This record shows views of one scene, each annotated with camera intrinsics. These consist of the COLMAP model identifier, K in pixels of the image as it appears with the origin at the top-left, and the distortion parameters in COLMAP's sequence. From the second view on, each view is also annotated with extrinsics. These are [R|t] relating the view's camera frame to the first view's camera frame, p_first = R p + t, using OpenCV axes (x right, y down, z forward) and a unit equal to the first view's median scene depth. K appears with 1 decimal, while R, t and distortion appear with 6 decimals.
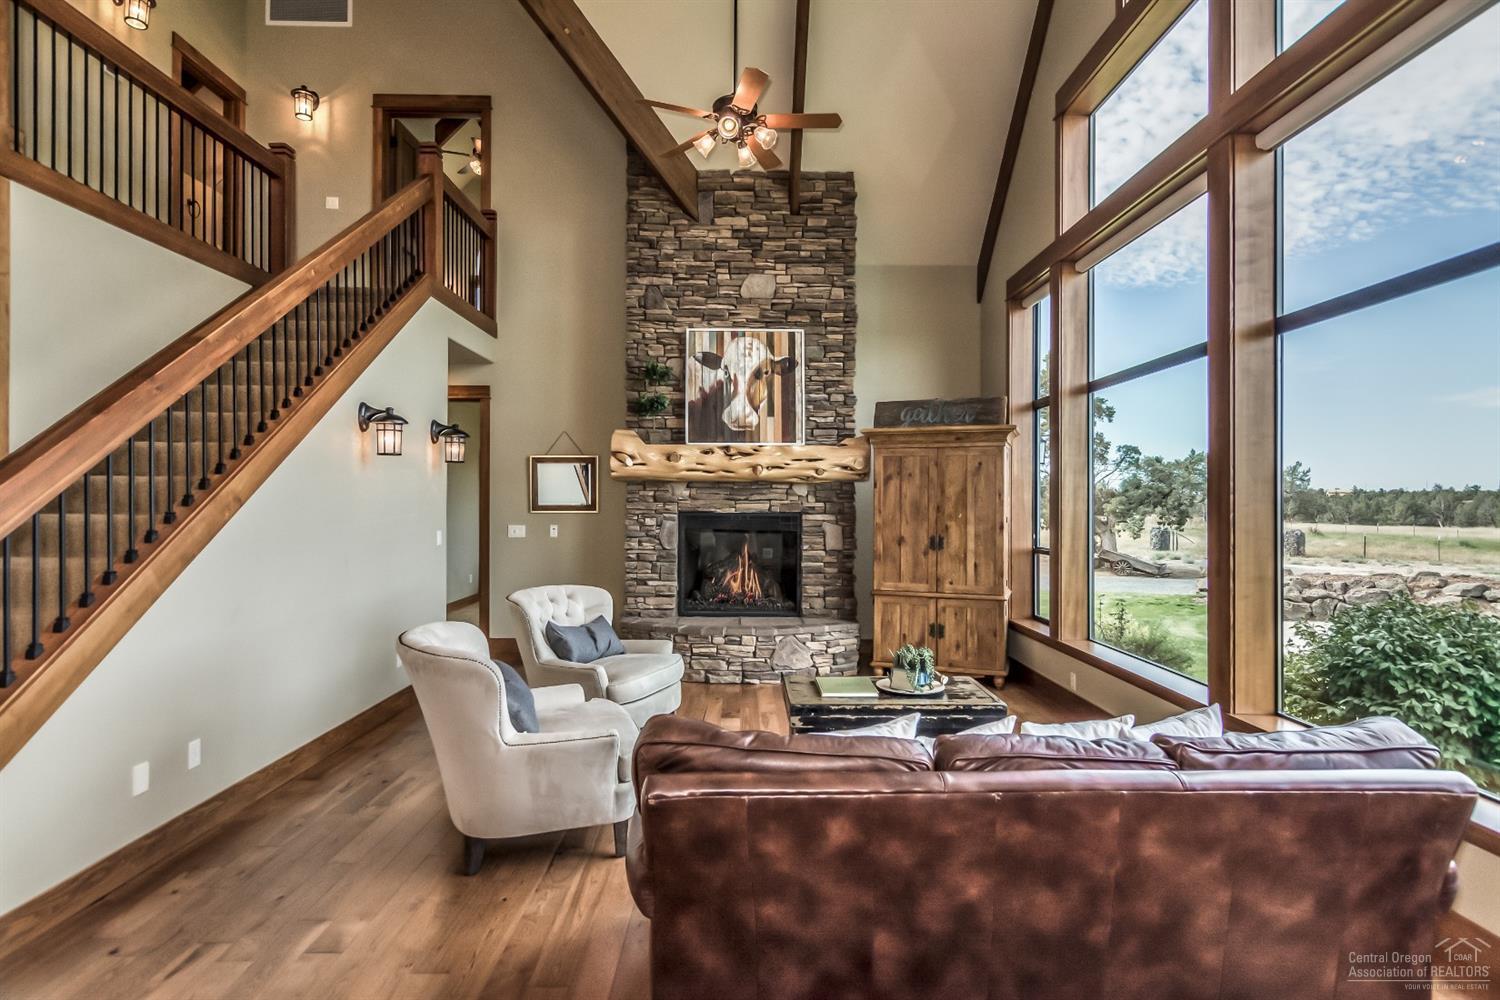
lens RADIAL K [[787.6, 0, 777.3], [0, 787.6, 498.7], [0, 0, 1]] dist [-0.003534, -0.000588]
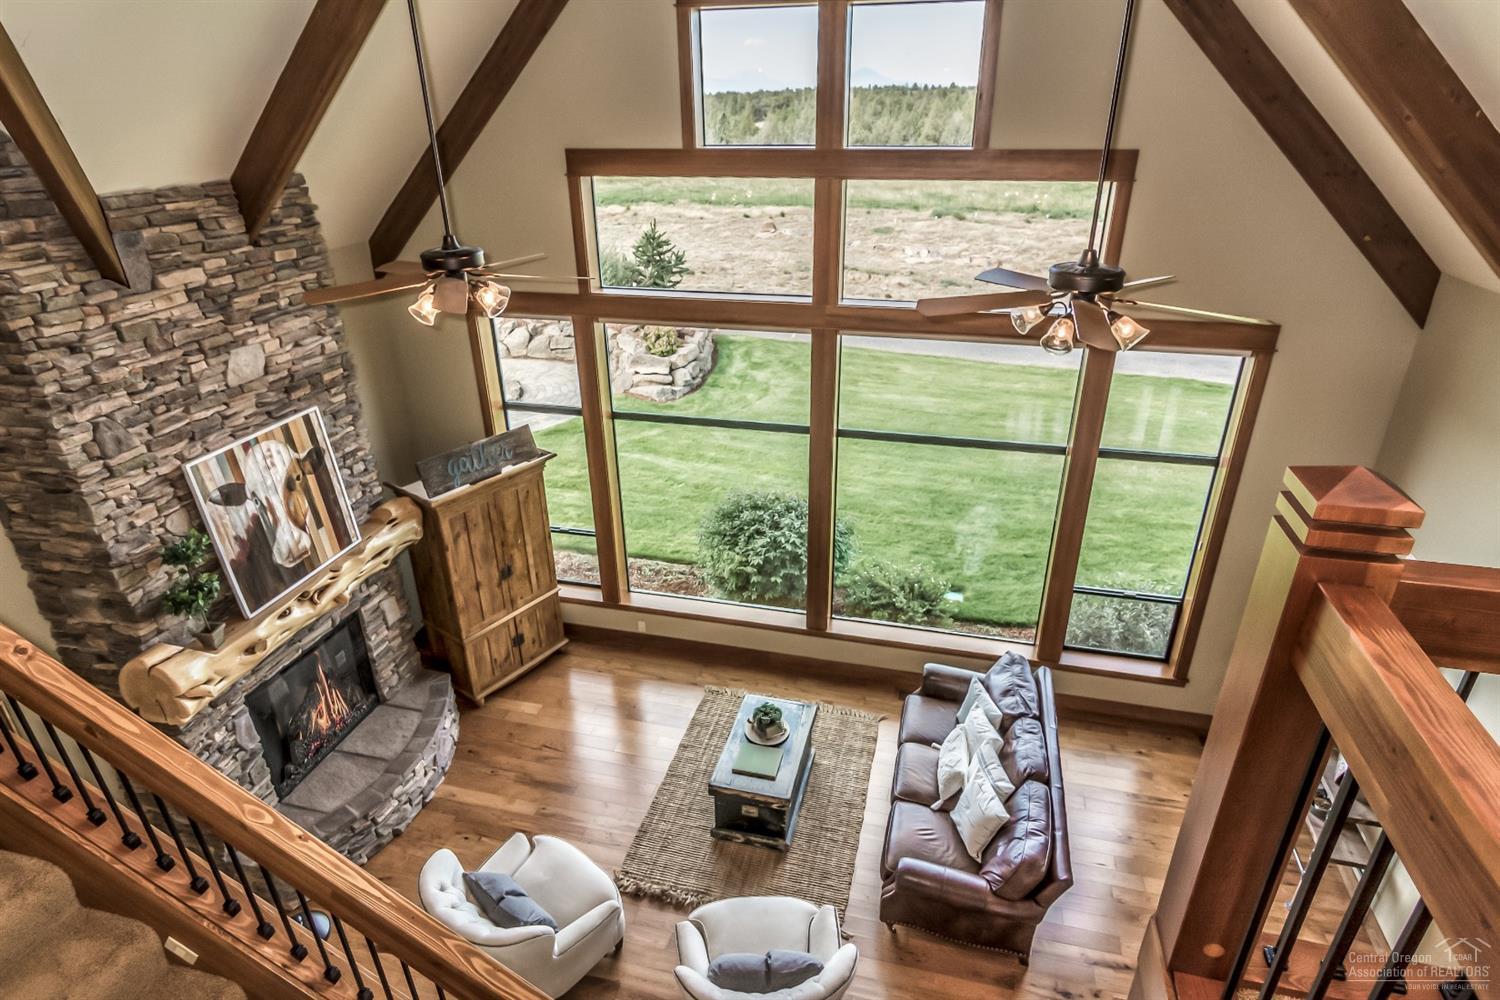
lens RADIAL K [[787.6, 0, 777.3], [0, 787.6, 498.7], [0, 0, 1]] dist [-0.003534, -0.000588]
pose [[0.267412, -0.415822, 0.869243, -0.551990], [0.000899, 0.902202, 0.431312, -0.465298], [-0.963582, -0.114556, 0.241634, 0.374169]]
